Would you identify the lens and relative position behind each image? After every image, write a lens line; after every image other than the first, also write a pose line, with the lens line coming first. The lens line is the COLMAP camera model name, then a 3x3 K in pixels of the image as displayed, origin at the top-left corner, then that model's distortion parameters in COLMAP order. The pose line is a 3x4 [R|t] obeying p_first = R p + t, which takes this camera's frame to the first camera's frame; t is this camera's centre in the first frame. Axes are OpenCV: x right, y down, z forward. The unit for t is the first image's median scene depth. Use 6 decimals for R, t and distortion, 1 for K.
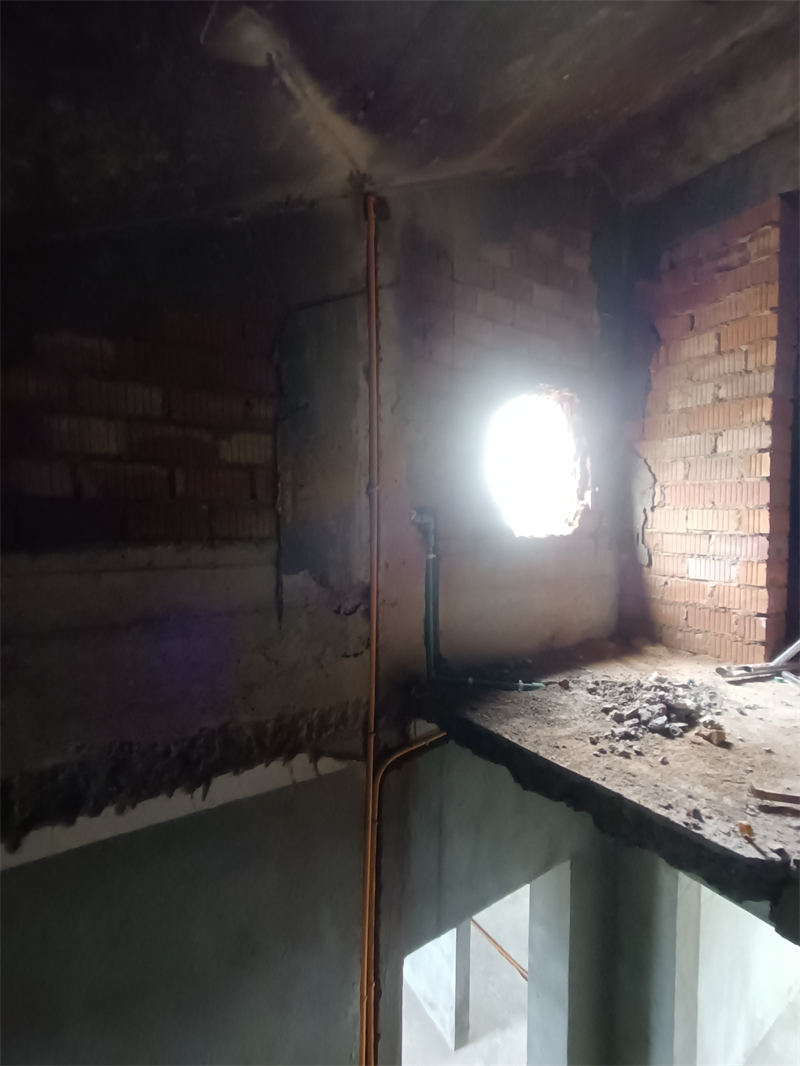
lens RADIAL K [[488.2, 0, 406.0], [0, 488.2, 540.6], [0, 0, 1]] dist [0.000818, -0.003349]
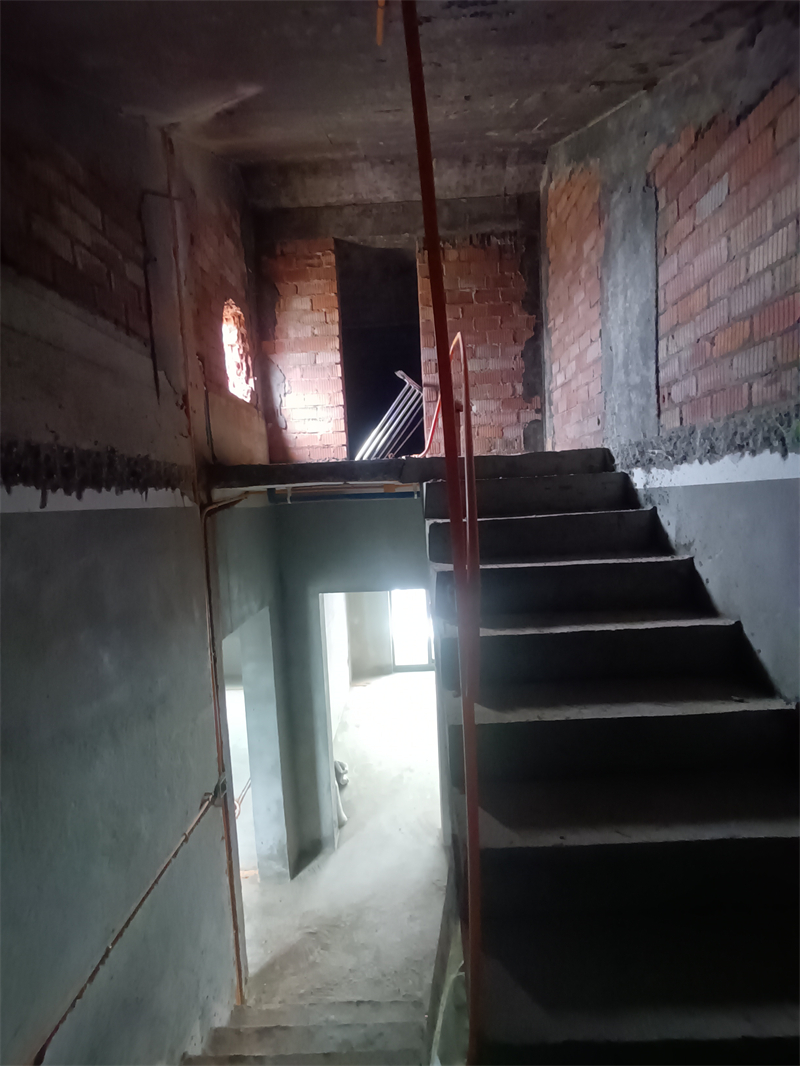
lens RADIAL K [[488.2, 0, 405.9], [0, 488.2, 535.4], [0, 0, 1]] dist [0.000818, -0.003349]
pose [[0.562644, -0.099472, 0.820693, -0.807488], [0.089086, 0.994249, 0.059433, 0.410776], [-0.821885, 0.039673, 0.568270, -0.346611]]
